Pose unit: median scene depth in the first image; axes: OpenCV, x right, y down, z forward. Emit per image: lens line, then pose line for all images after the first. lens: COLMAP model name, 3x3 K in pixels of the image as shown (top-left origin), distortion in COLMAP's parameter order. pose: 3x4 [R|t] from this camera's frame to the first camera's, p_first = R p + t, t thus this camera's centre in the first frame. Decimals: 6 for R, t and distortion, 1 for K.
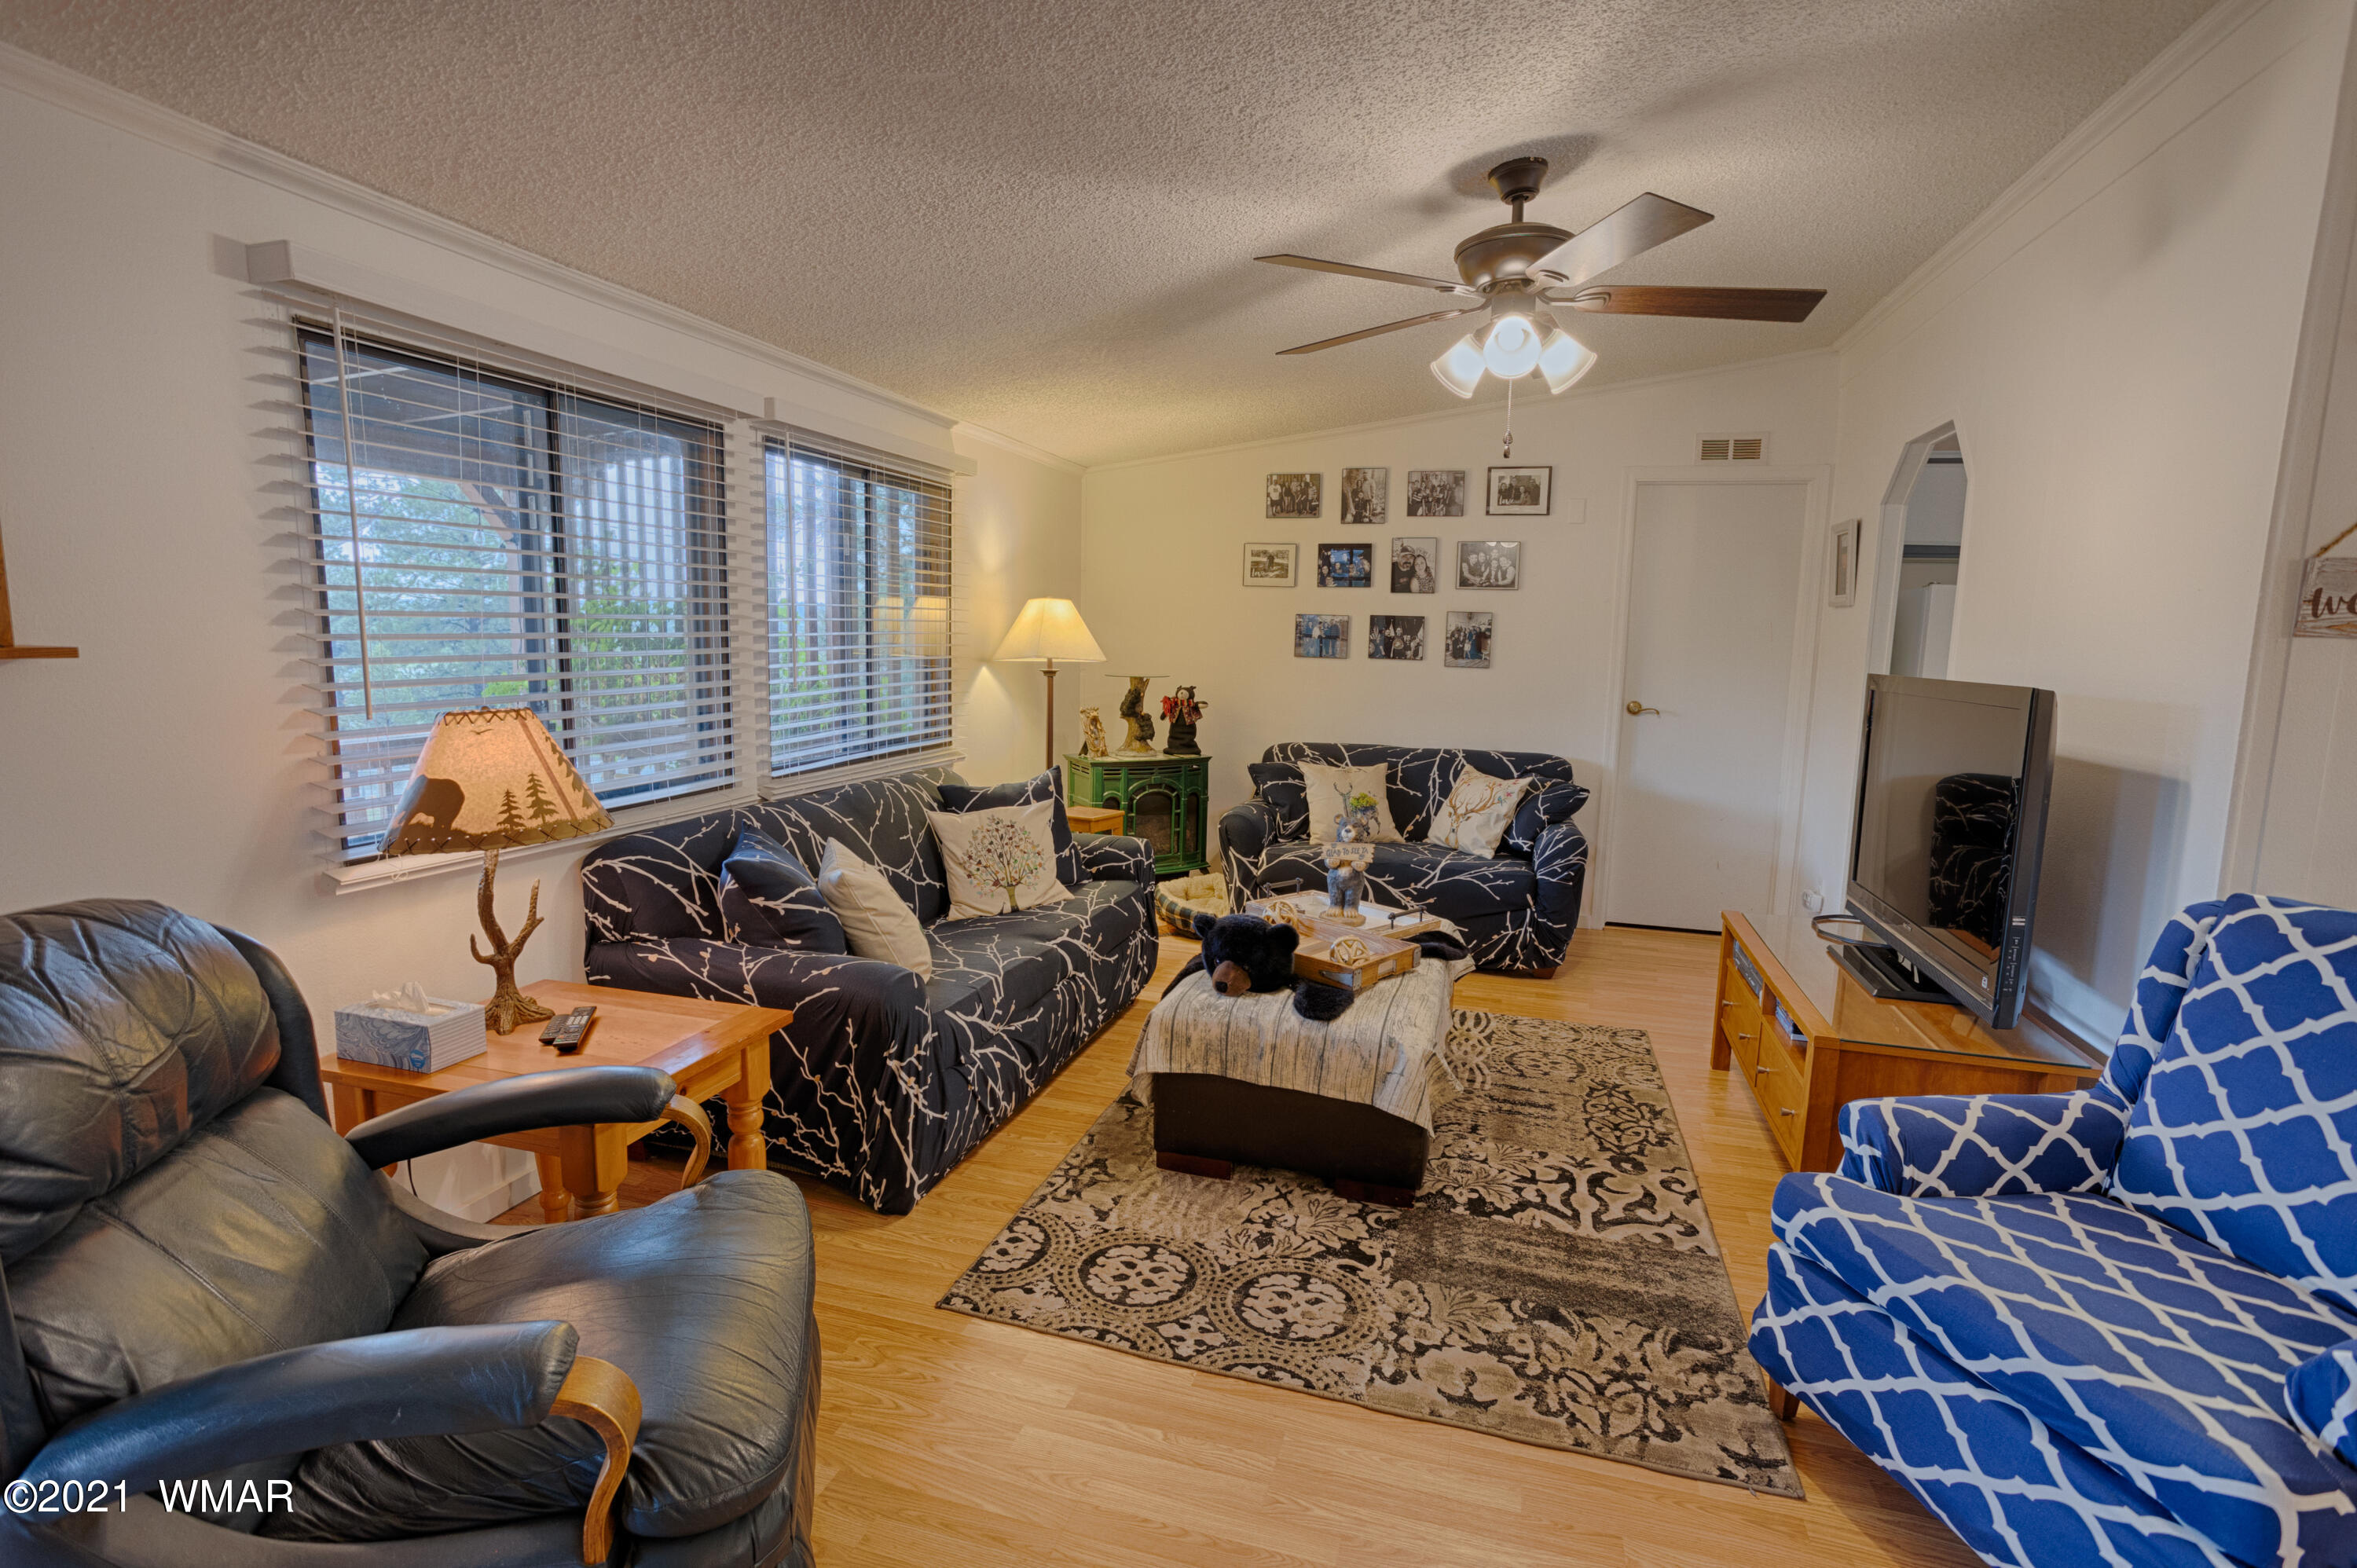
lens RADIAL K [[1141.3, 0, 1173.4], [0, 1141.3, 786.3], [0, 0, 1]] dist [-0.024539, 0.009924]
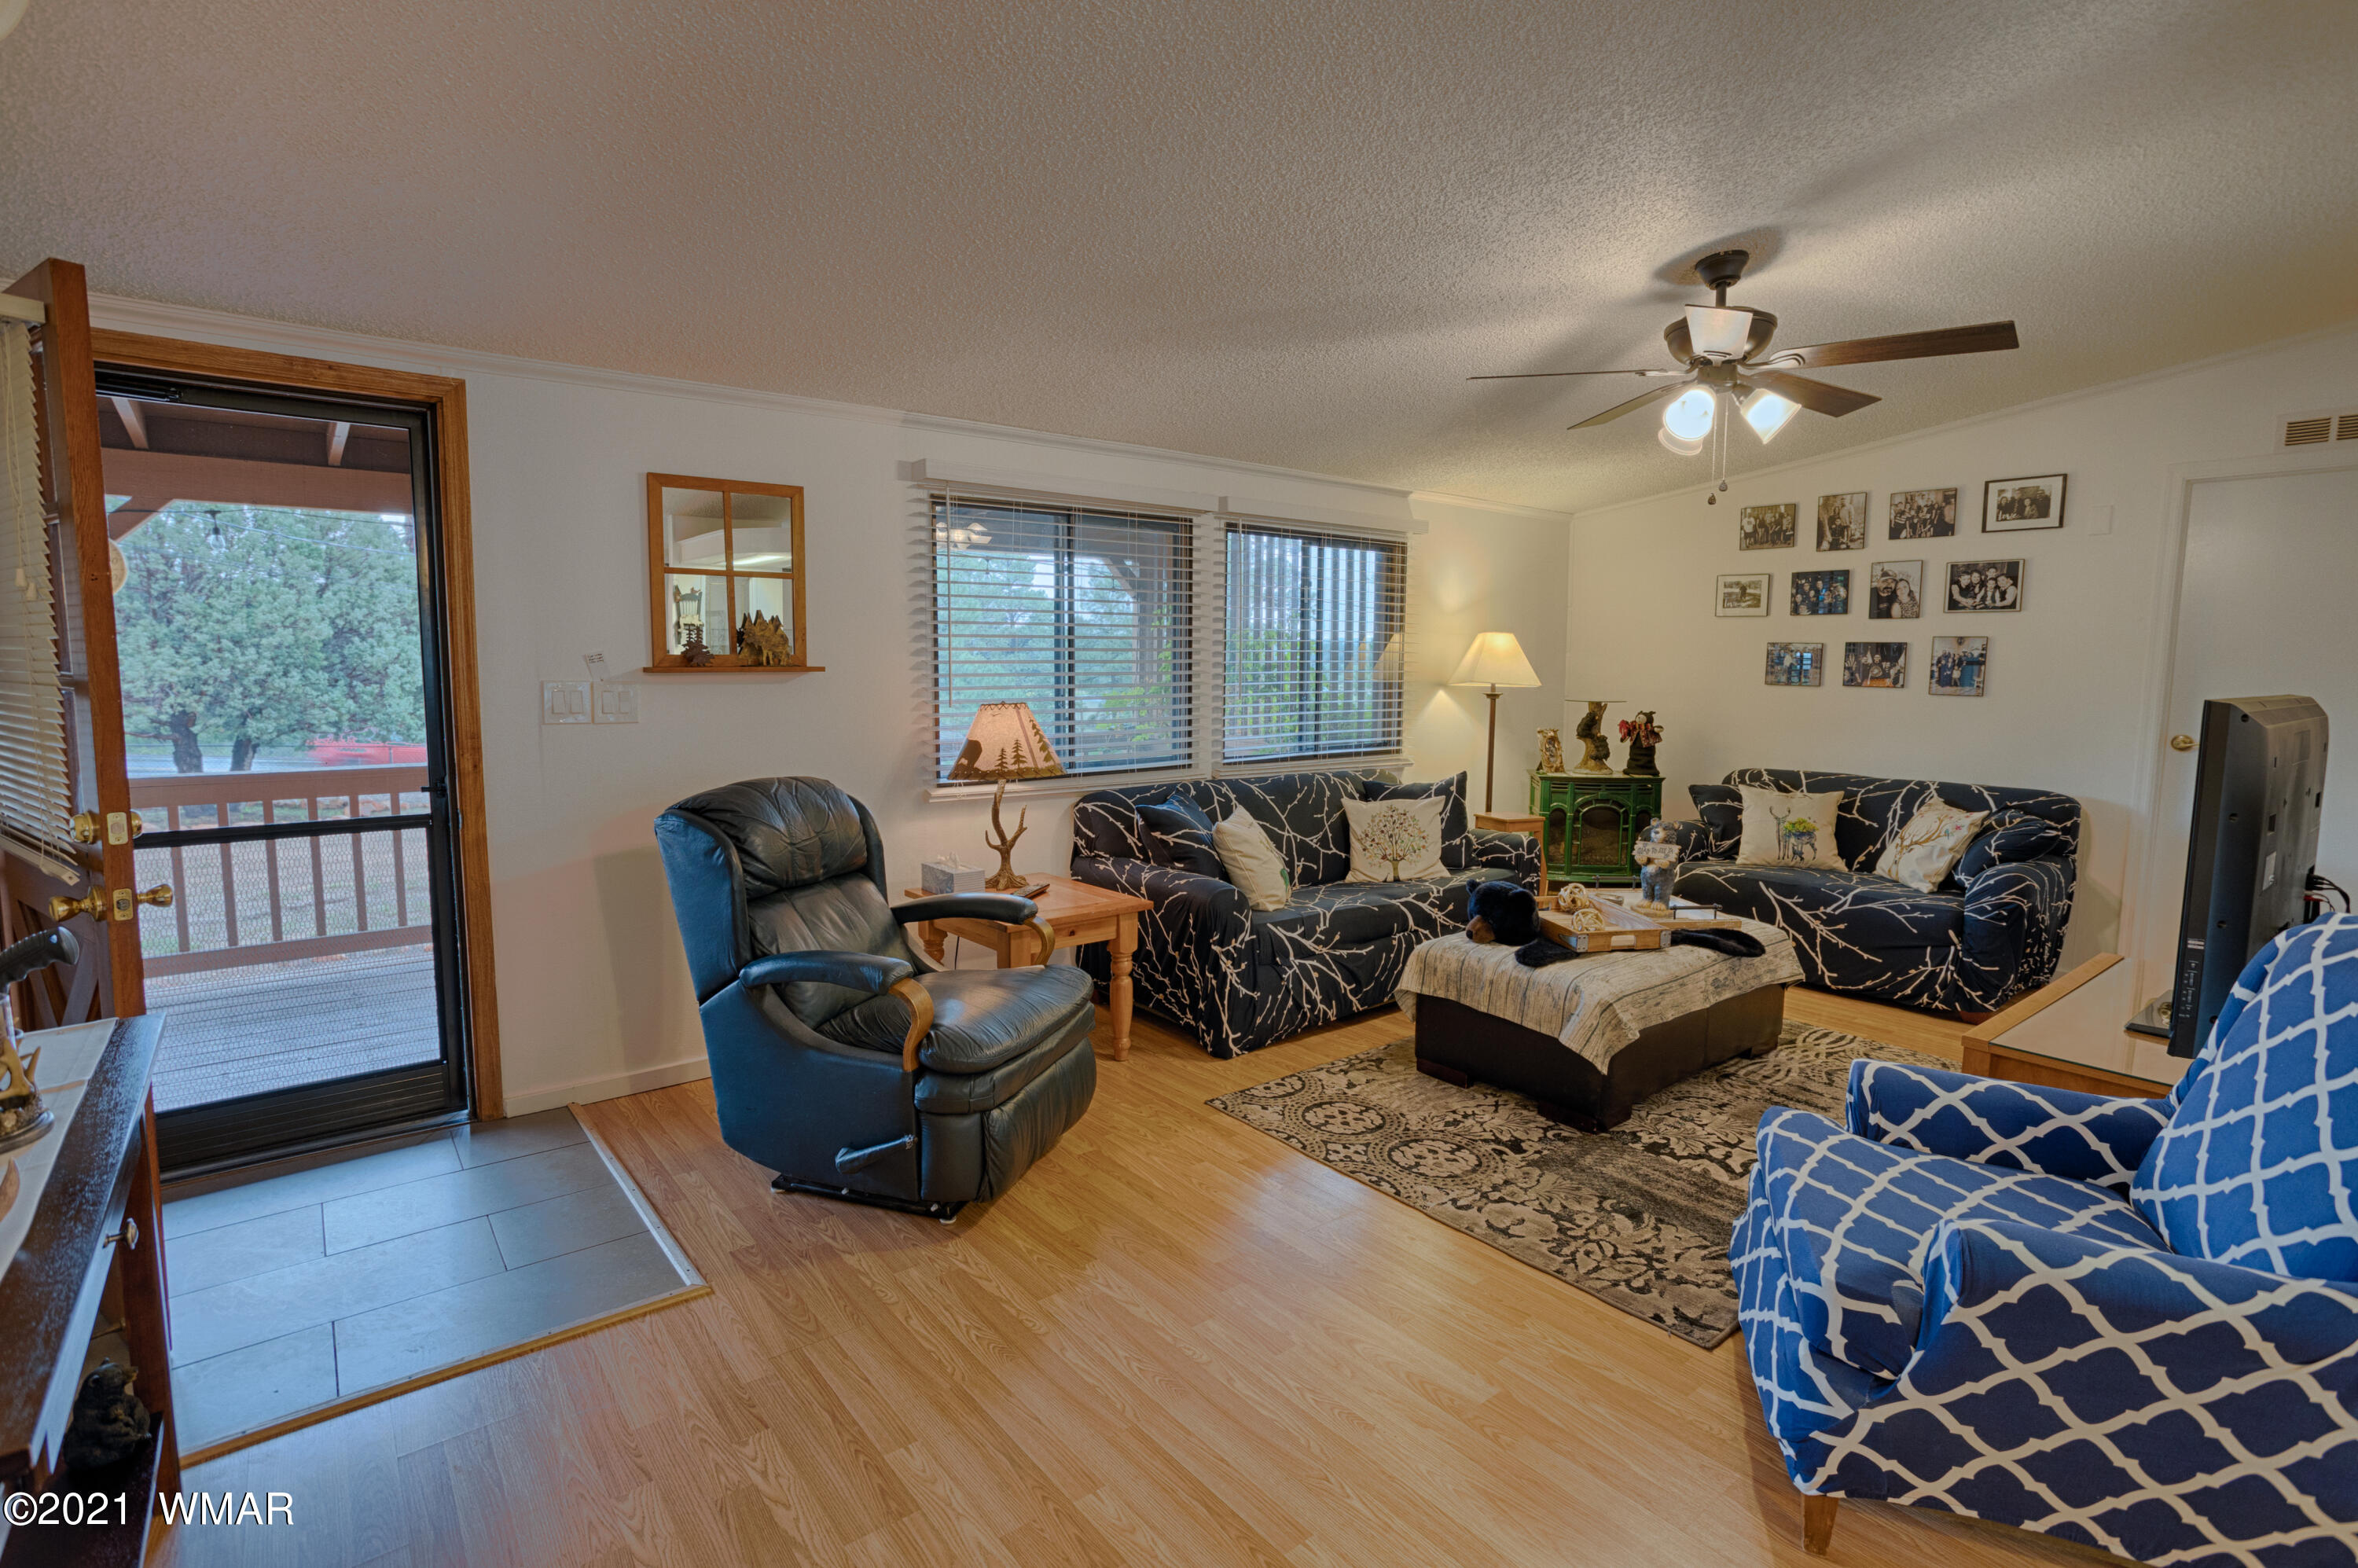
lens RADIAL K [[1141.8, 0, 1175.4], [0, 1141.8, 784.7], [0, 0, 1]] dist [-0.024539, 0.009924]
pose [[0.827016, 0.050651, -0.559892, 0.419312], [-0.069554, 0.997500, -0.012499, 0.042440], [0.557859, 0.049280, 0.828471, -0.213015]]
